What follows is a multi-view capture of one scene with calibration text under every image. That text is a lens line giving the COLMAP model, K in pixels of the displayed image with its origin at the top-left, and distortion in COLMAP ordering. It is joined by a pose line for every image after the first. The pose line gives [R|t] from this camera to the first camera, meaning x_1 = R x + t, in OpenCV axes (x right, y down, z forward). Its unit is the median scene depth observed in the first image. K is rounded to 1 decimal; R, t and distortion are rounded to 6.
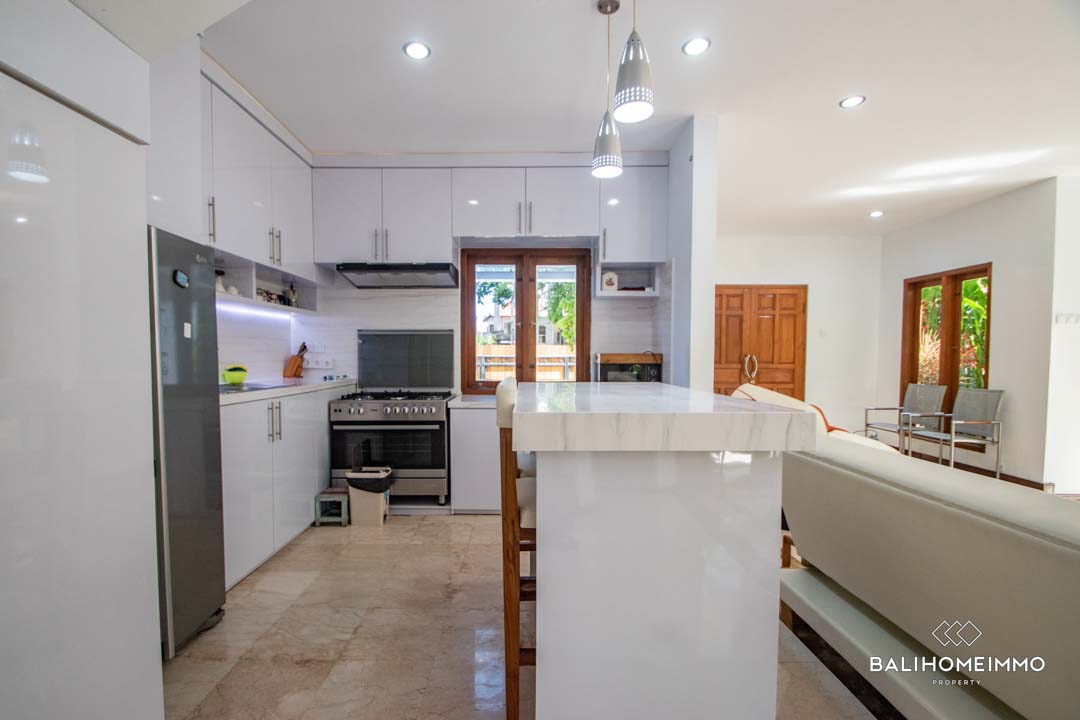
lens RADIAL K [[485.3, 0, 521.2], [0, 485.3, 374.7], [0, 0, 1]] dist [0.001446, -0.012582]
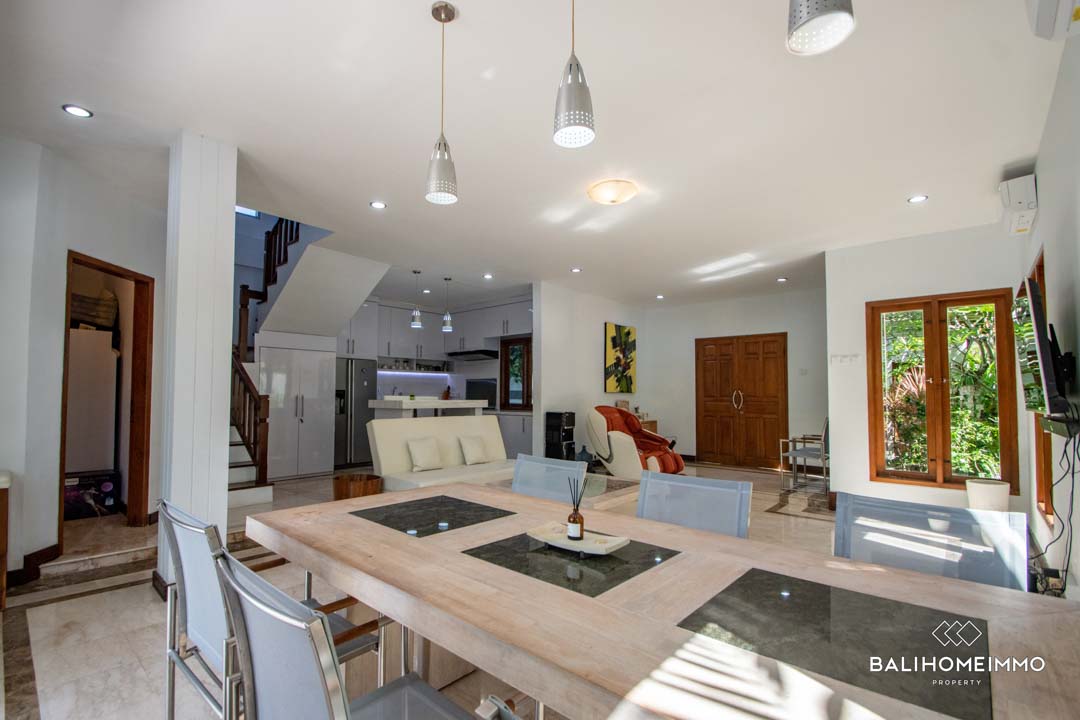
lens RADIAL K [[485.3, 0, 521.2], [0, 485.3, 374.7], [0, 0, 1]] dist [0.001446, -0.012582]
pose [[0.734676, -0.023791, -0.678000, 0.919196], [-0.027281, 0.997540, -0.064566, 0.015654], [0.677869, 0.065932, 0.732220, -0.317643]]
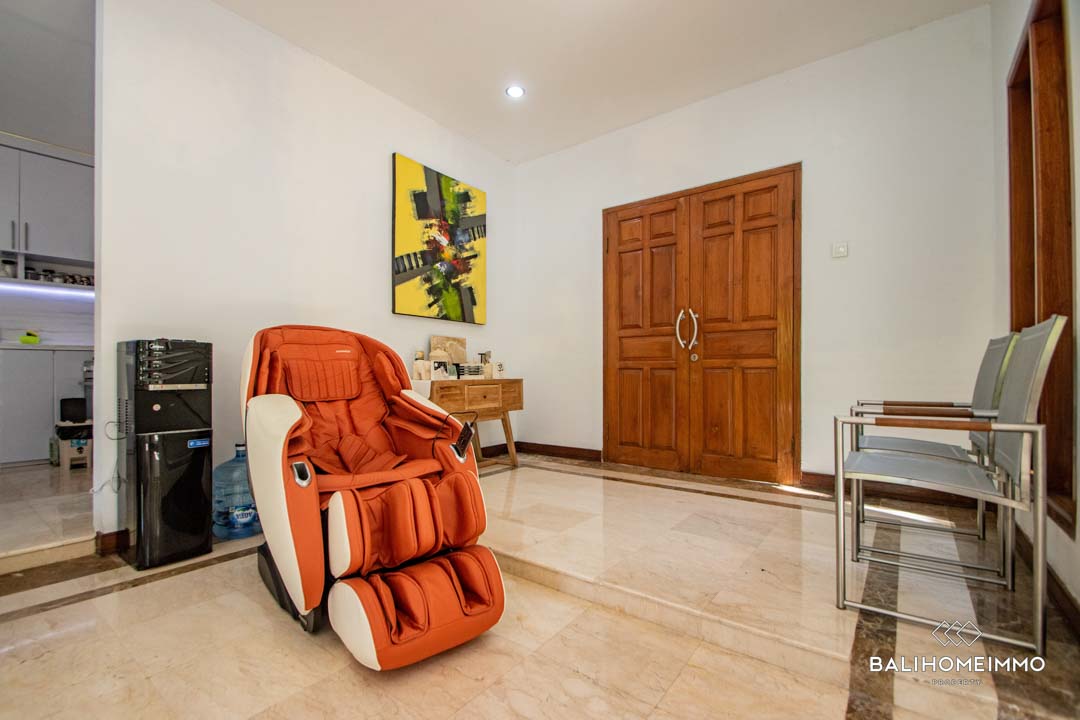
lens RADIAL K [[473.1, 0, 516.5], [0, 473.1, 373.8], [0, 0, 1]] dist [0.003857, -0.011506]
pose [[0.776671, -0.000664, -0.629907, 0.671402], [-0.018567, 0.999541, -0.023947, 0.053915], [0.629633, 0.030295, 0.776302, 0.435100]]
